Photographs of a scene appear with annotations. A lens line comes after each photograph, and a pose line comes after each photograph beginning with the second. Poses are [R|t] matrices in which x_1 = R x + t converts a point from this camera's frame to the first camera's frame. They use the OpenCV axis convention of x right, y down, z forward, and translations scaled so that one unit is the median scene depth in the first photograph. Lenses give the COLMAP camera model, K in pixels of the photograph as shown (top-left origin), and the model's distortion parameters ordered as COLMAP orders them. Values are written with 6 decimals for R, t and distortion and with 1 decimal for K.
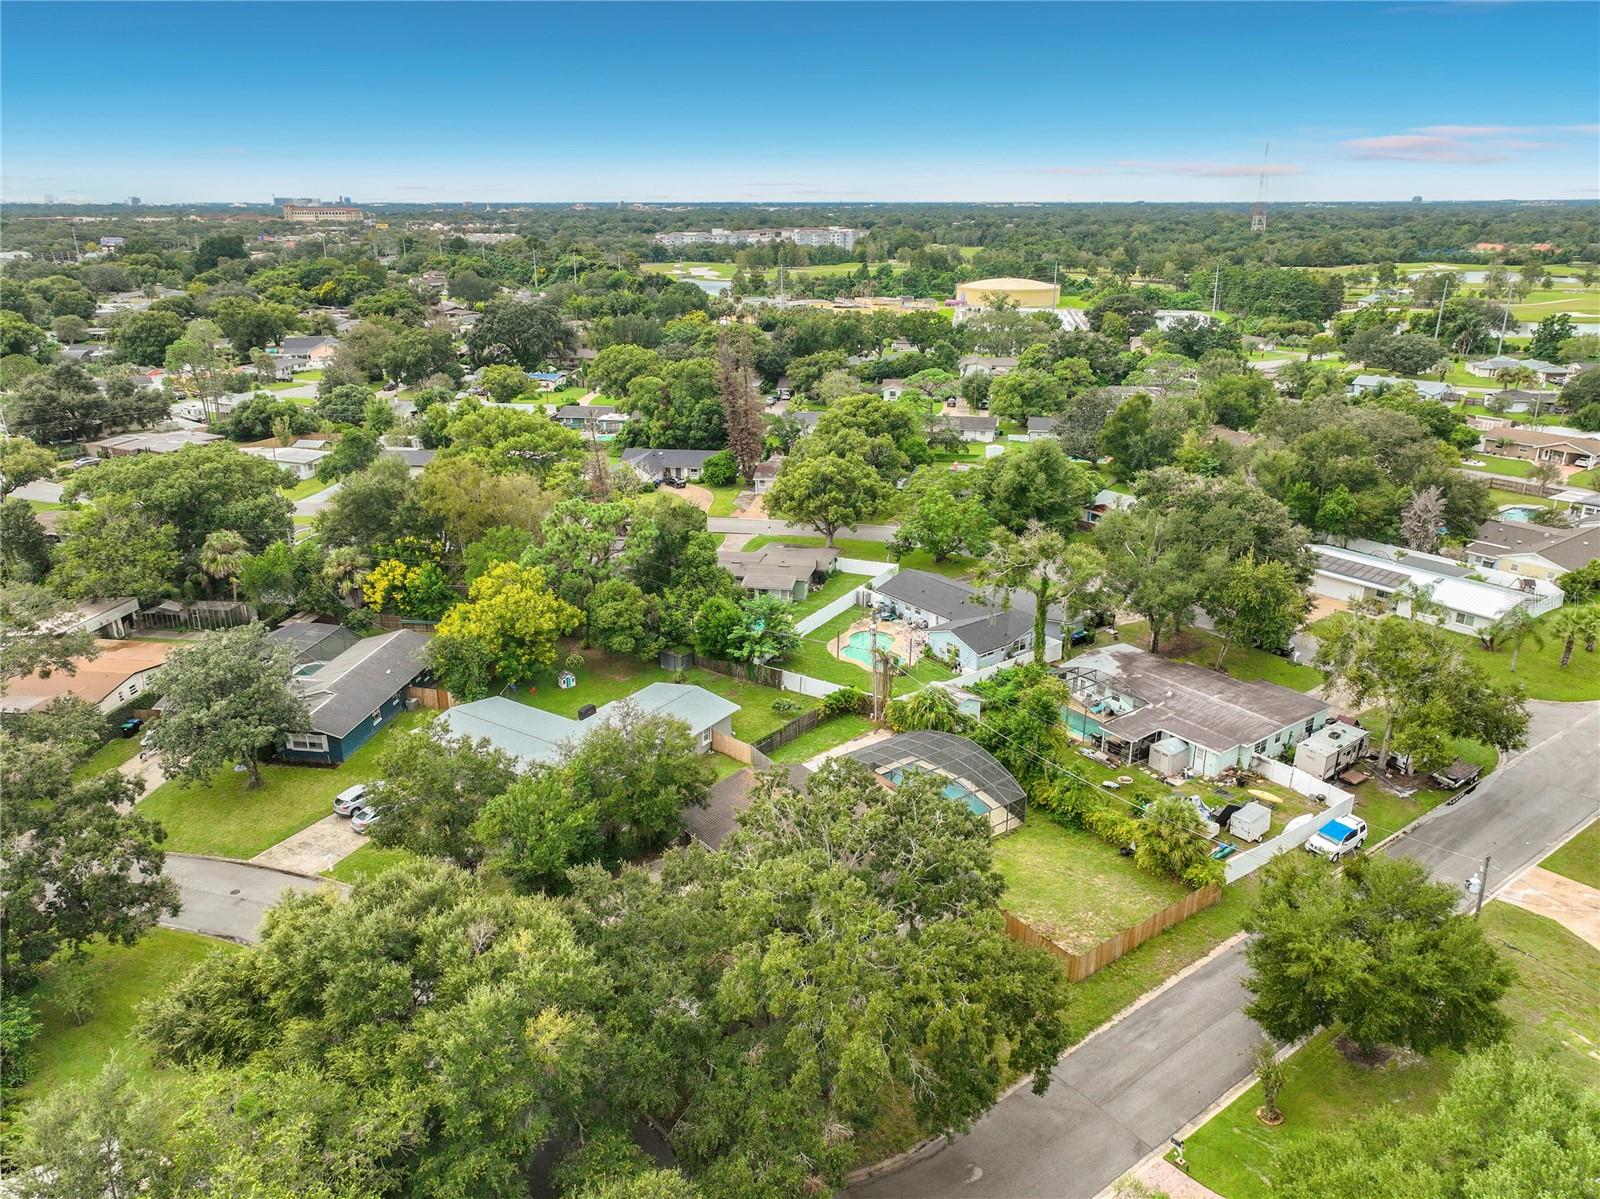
lens RADIAL K [[1120.8, 0, 808.1], [0, 1120.8, 644.3], [0, 0, 1]] dist [0.001457, 0.006037]
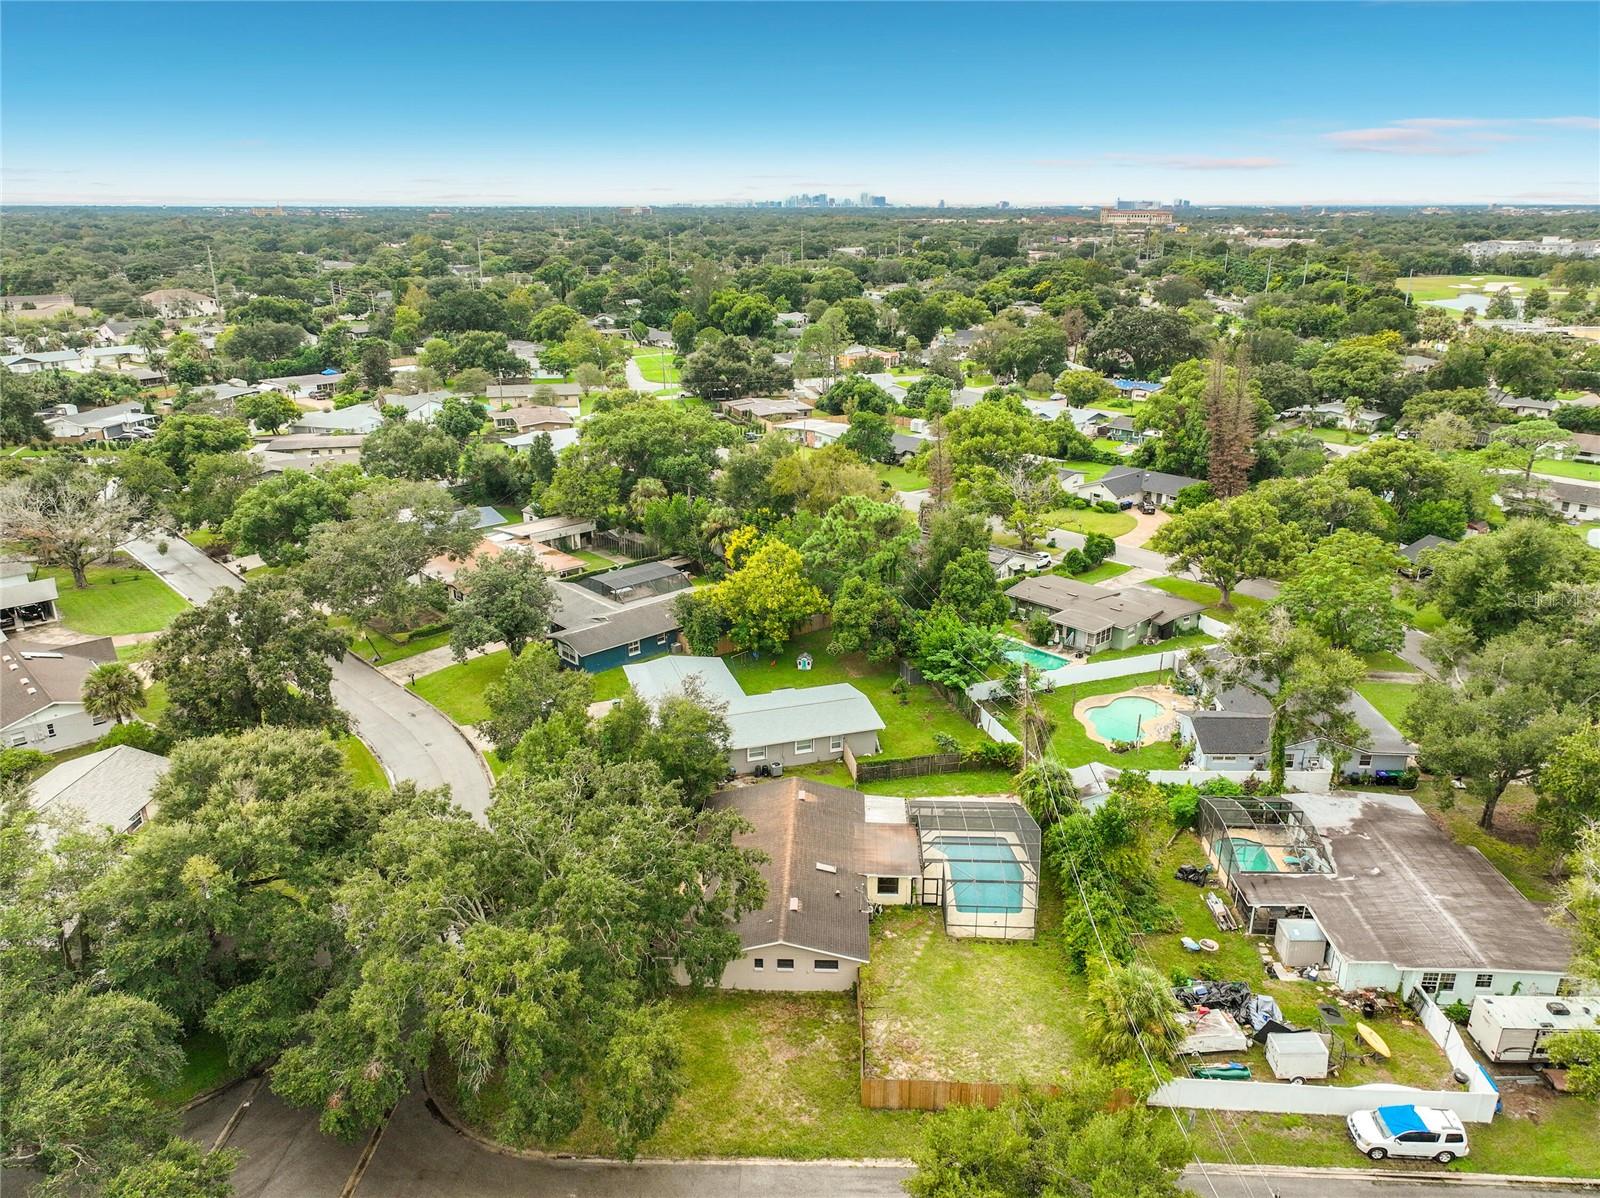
lens RADIAL K [[1141.0, 0, 789.9], [0, 1141.0, 604.3], [0, 0, 1]] dist [0.005959, 0.007309]
pose [[0.771718, 0.211770, -0.599670, 0.395682], [-0.235259, 0.971102, 0.040183, -0.059456], [0.590850, 0.110068, 0.799238, 0.134710]]
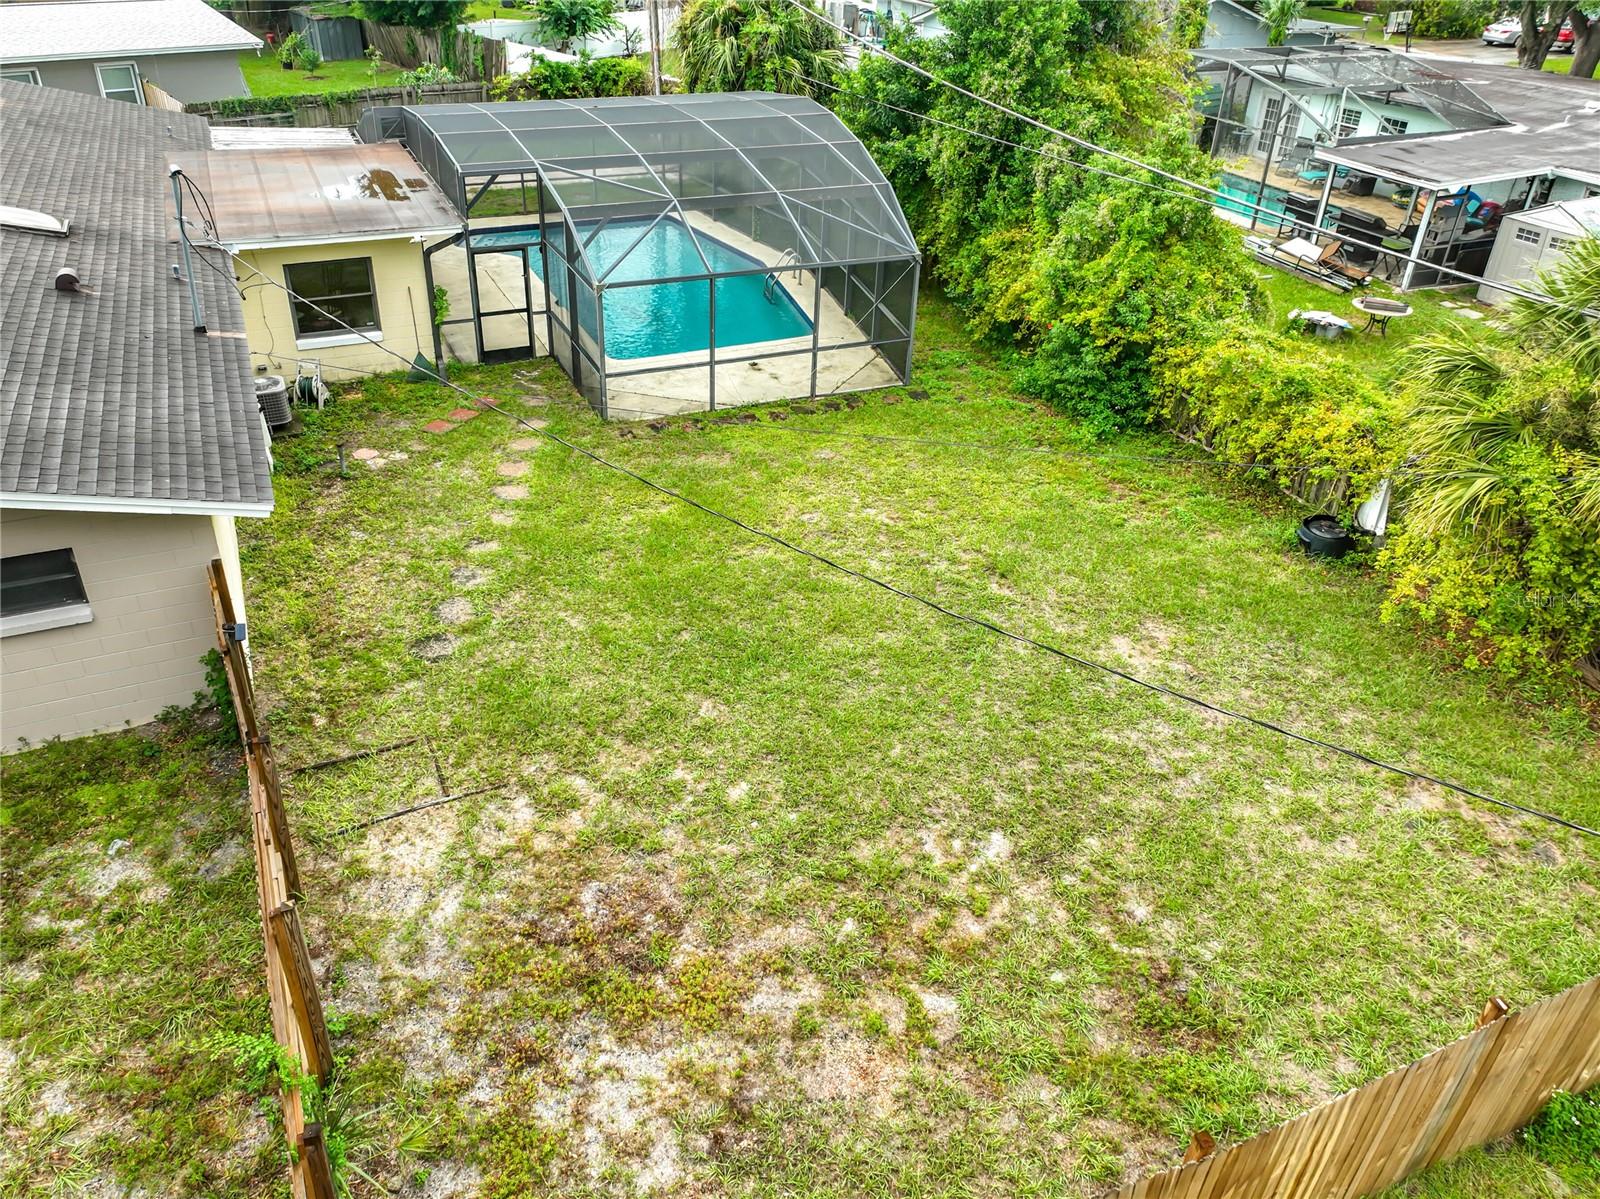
lens RADIAL K [[1168.4, 0, 787.6], [0, 1168.4, 582.7], [0, 0, 1]] dist [0.006485, 0.005941]
pose [[0.975743, 0.144990, -0.164021, 0.165772], [-0.115601, 0.977508, 0.176393, 0.123294], [0.185907, -0.153153, 0.970558, 0.575364]]
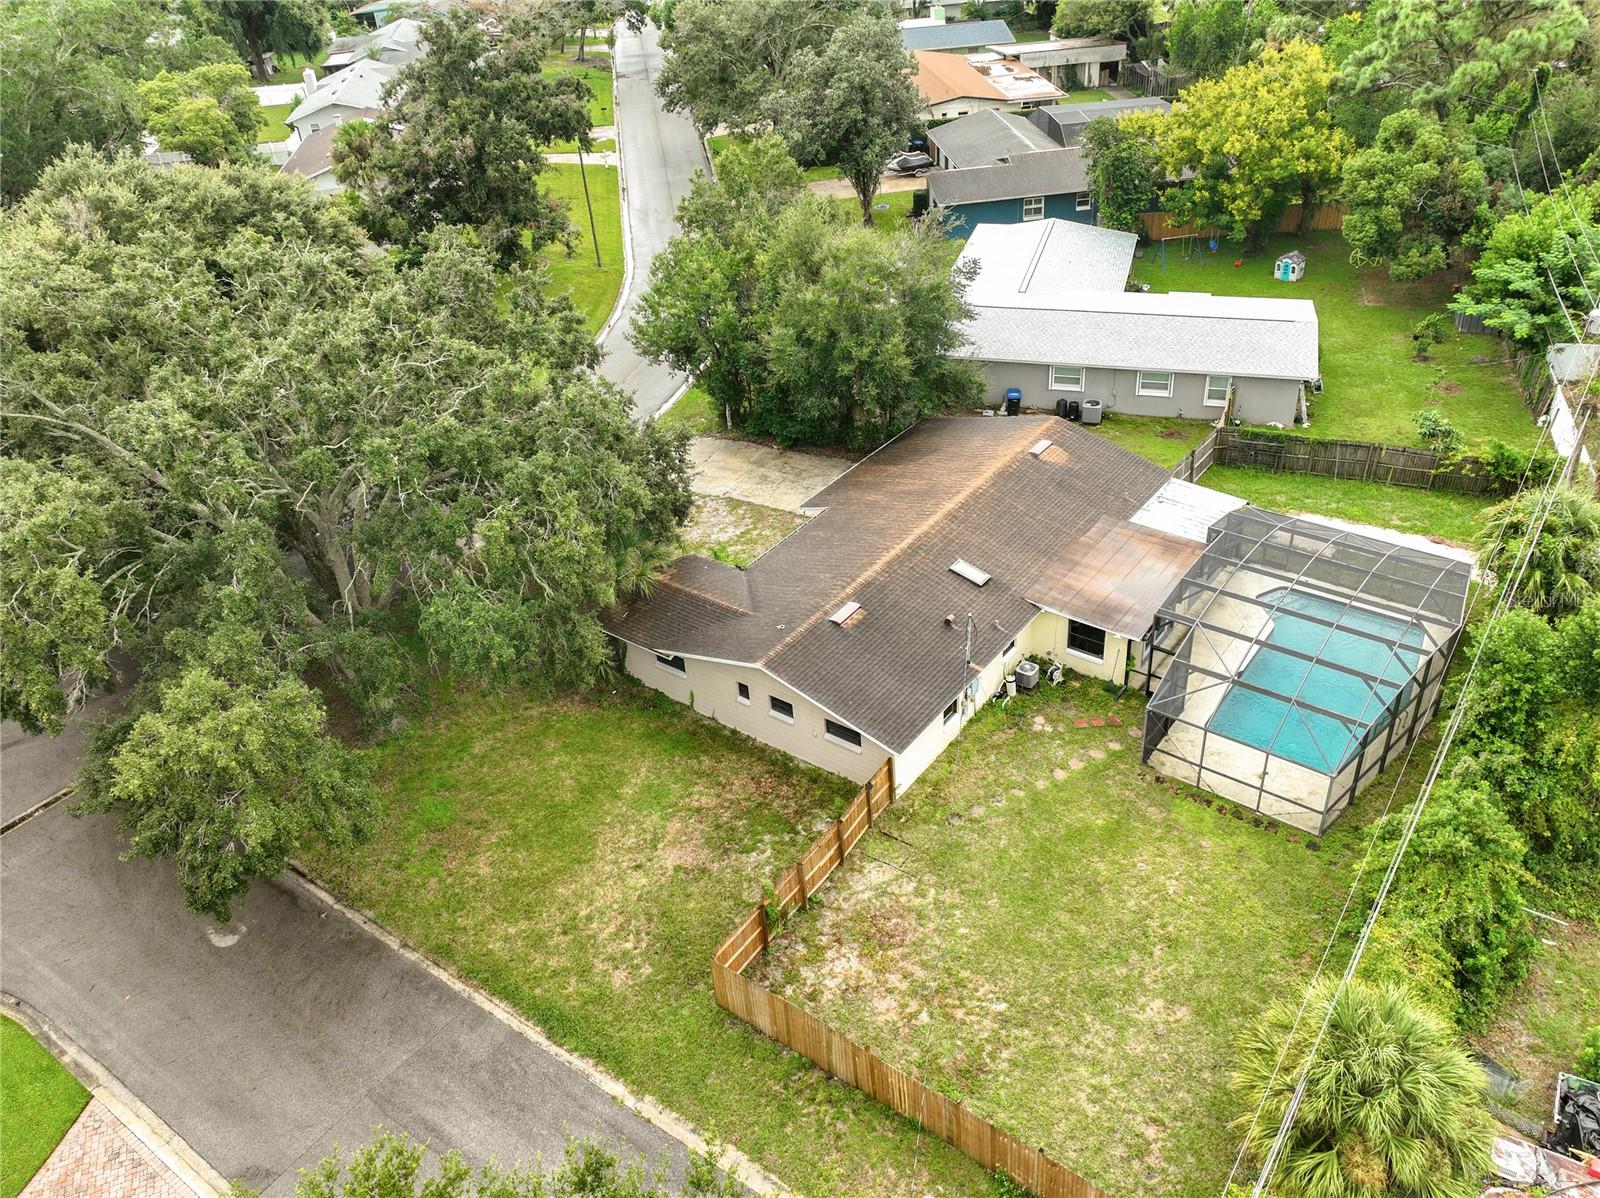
lens RADIAL K [[1242.1, 0, 800.0], [0, 1242.1, 599.0], [0, 0, 1]] dist [0.010135, -0.004183]
pose [[0.283776, 0.526498, -0.801418, 0.343302], [-0.302446, 0.842259, 0.446235, -0.037455], [0.909944, 0.115754, 0.398251, 0.503360]]
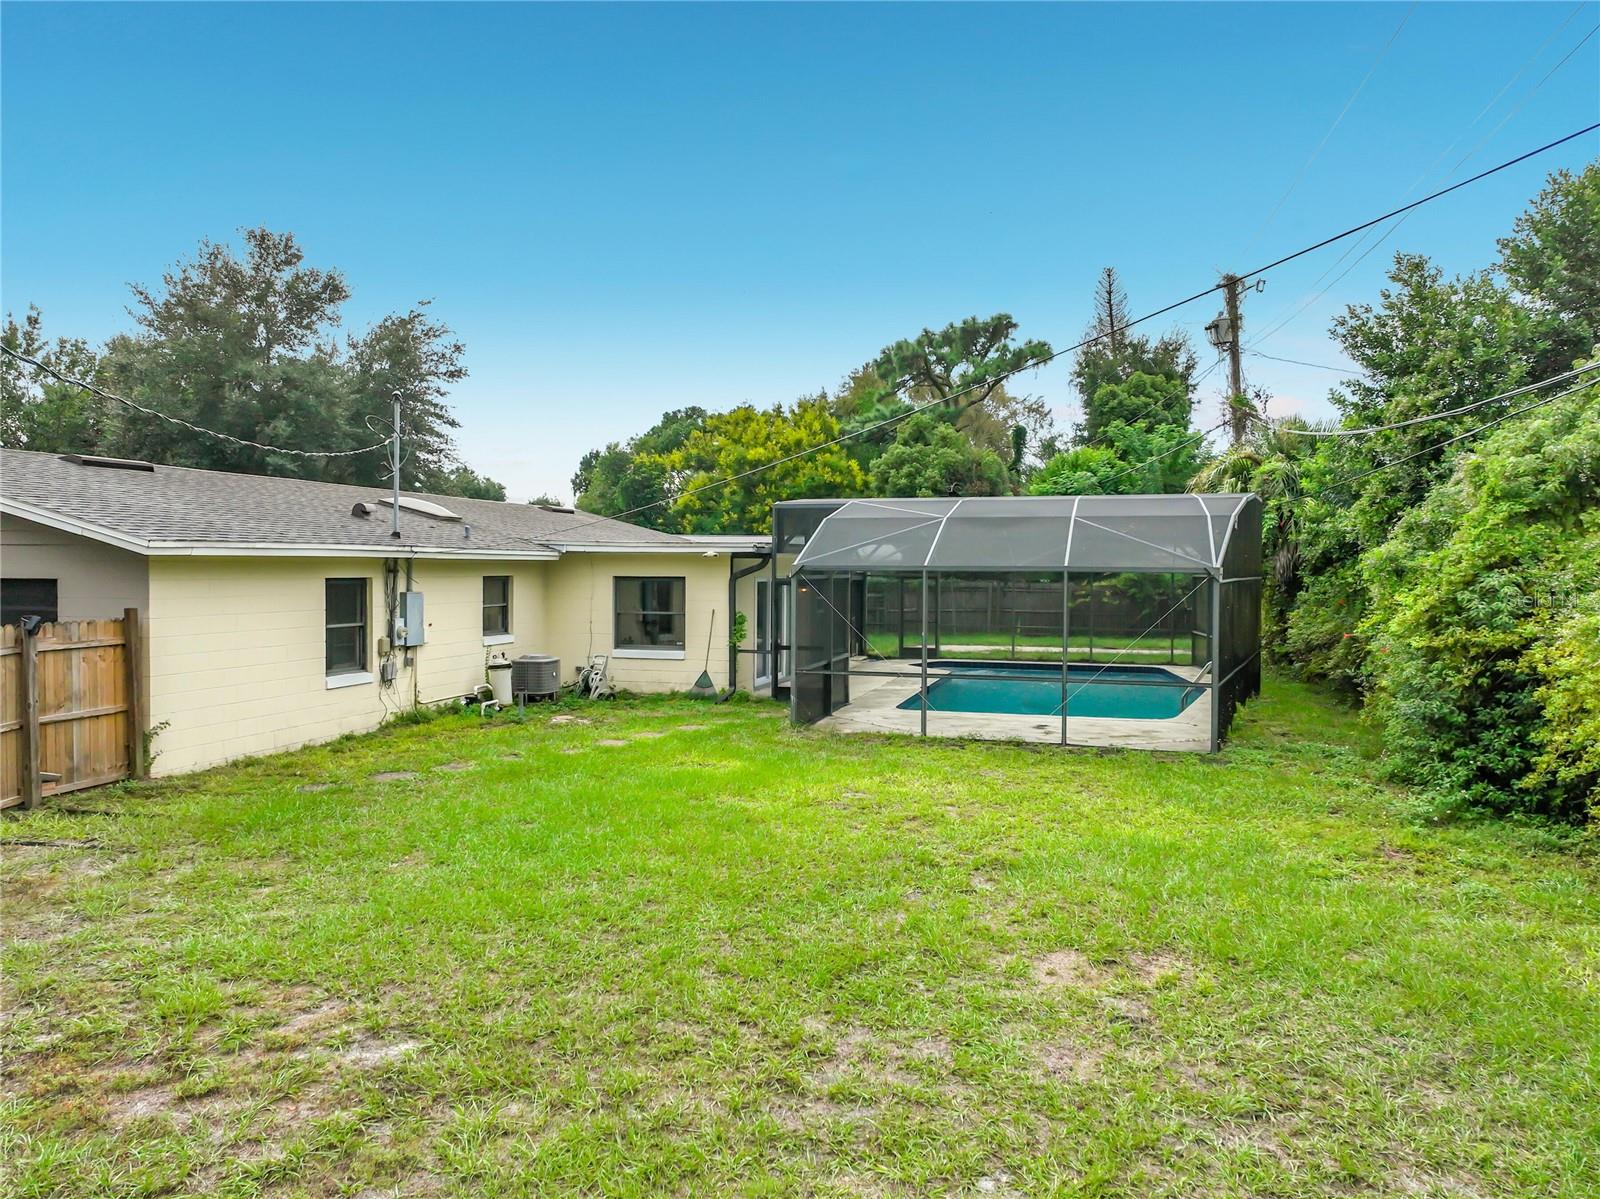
lens RADIAL K [[1141.0, 0, 789.9], [0, 1141.0, 604.8], [0, 0, 1]] dist [0.005959, 0.007309]
pose [[0.604233, 0.036645, -0.795964, 0.223947], [-0.305317, 0.933346, -0.188802, 0.146985], [0.735992, 0.357102, 0.575147, 0.651833]]
